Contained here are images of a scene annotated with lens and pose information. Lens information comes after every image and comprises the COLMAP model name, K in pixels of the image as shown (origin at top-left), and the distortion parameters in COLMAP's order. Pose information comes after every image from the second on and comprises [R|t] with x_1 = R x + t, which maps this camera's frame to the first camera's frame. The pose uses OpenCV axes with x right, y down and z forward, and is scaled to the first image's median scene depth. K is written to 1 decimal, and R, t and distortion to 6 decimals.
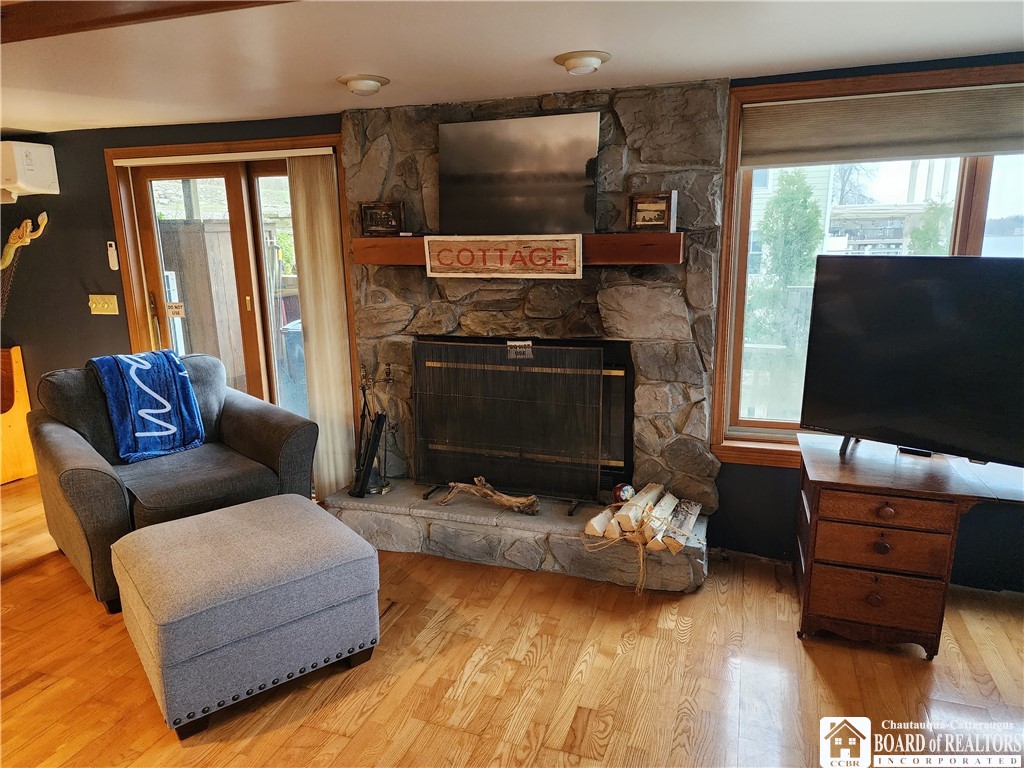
lens RADIAL K [[686.9, 0, 512.0], [0, 686.9, 384.0], [0, 0, 1]] dist [0.094981, -0.080935]
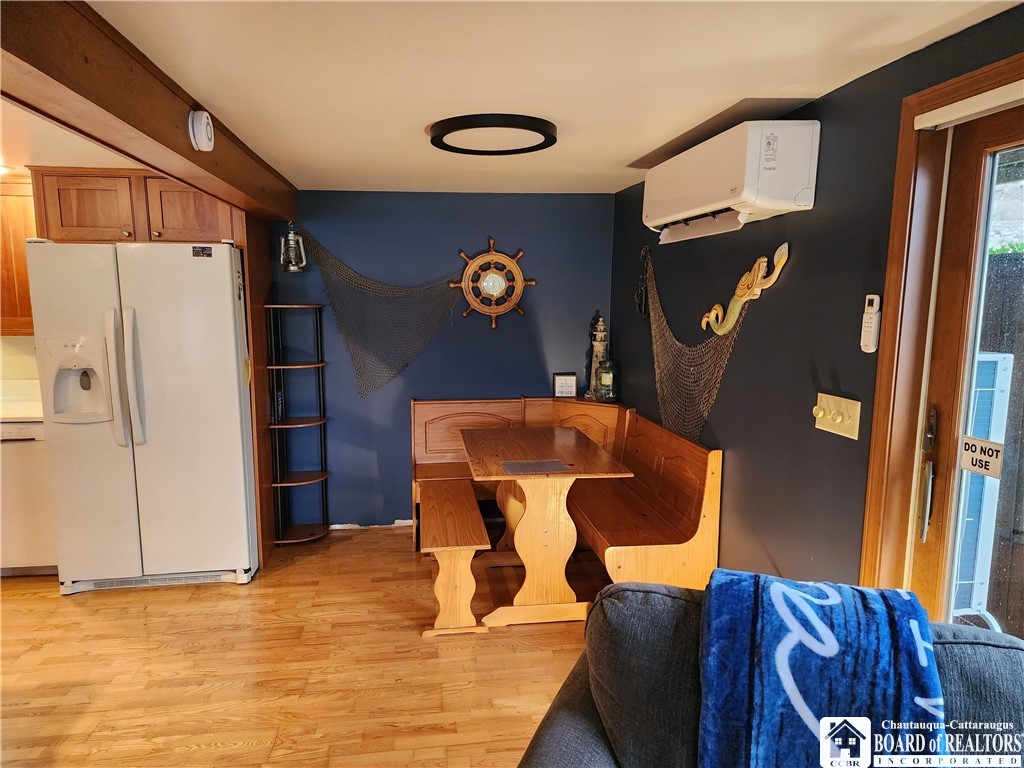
lens RADIAL K [[674.2, 0, 518.2], [0, 674.2, 396.3], [0, 0, 1]] dist [0.089376, -0.072402]
pose [[0.458953, 0.148926, -0.875890, -0.289315], [-0.190446, 0.979427, 0.066739, -0.133789], [0.867809, 0.136179, 0.477873, 0.641577]]
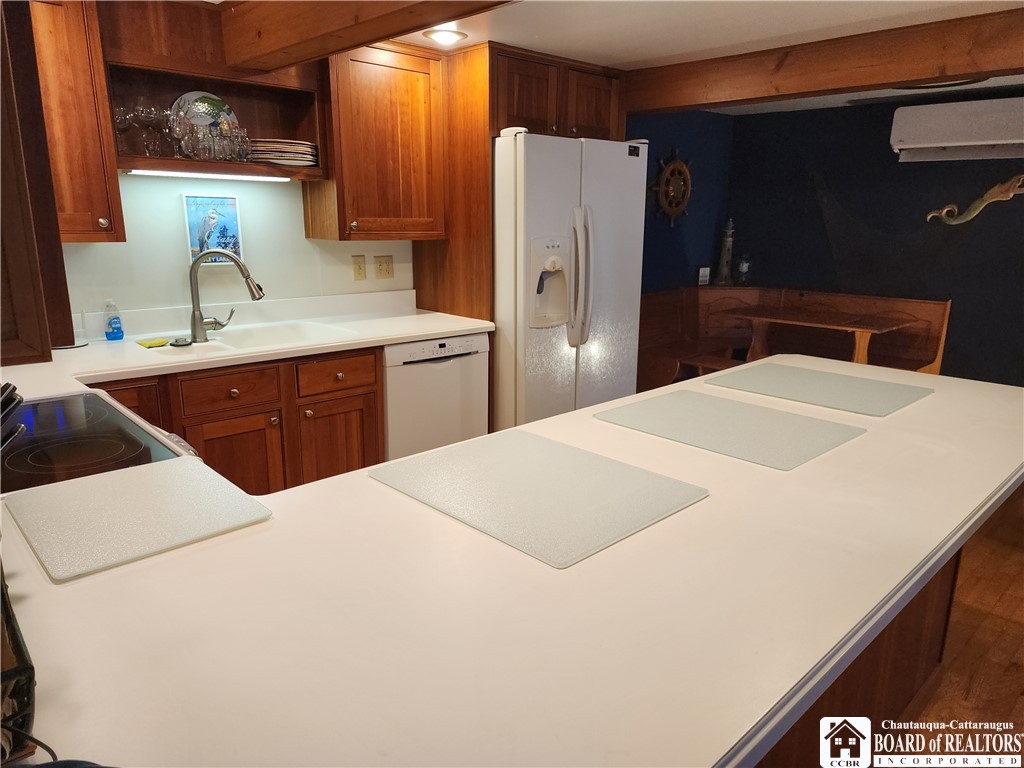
lens RADIAL K [[686.9, 0, 512.0], [0, 686.9, 384.0], [0, 0, 1]] dist [0.094981, -0.080935]
pose [[0.895547, 0.135143, -0.423947, -1.006768], [-0.117137, 0.990758, 0.068387, 0.090861], [0.429271, -0.011584, 0.903101, -0.253013]]
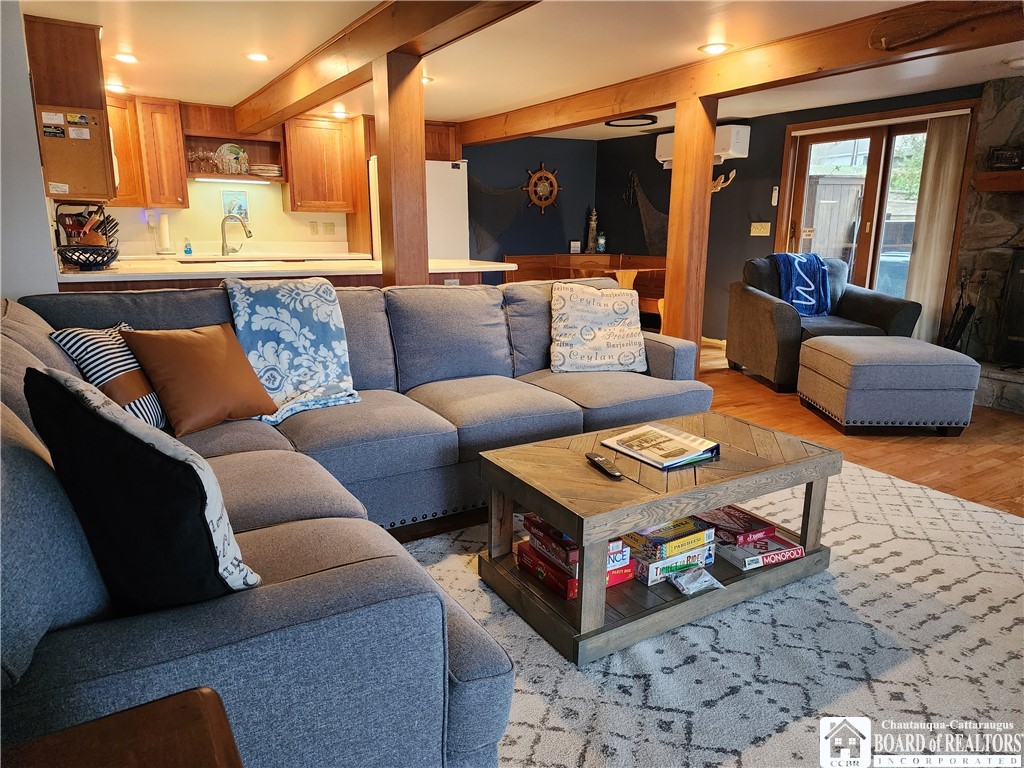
lens RADIAL K [[686.9, 0, 512.0], [0, 686.9, 384.0], [0, 0, 1]] dist [0.094981, -0.080935]
pose [[0.782260, 0.159965, -0.602063, -0.038450], [-0.144249, 0.986715, 0.074743, 0.215198], [0.606020, 0.028378, 0.794943, -0.617247]]
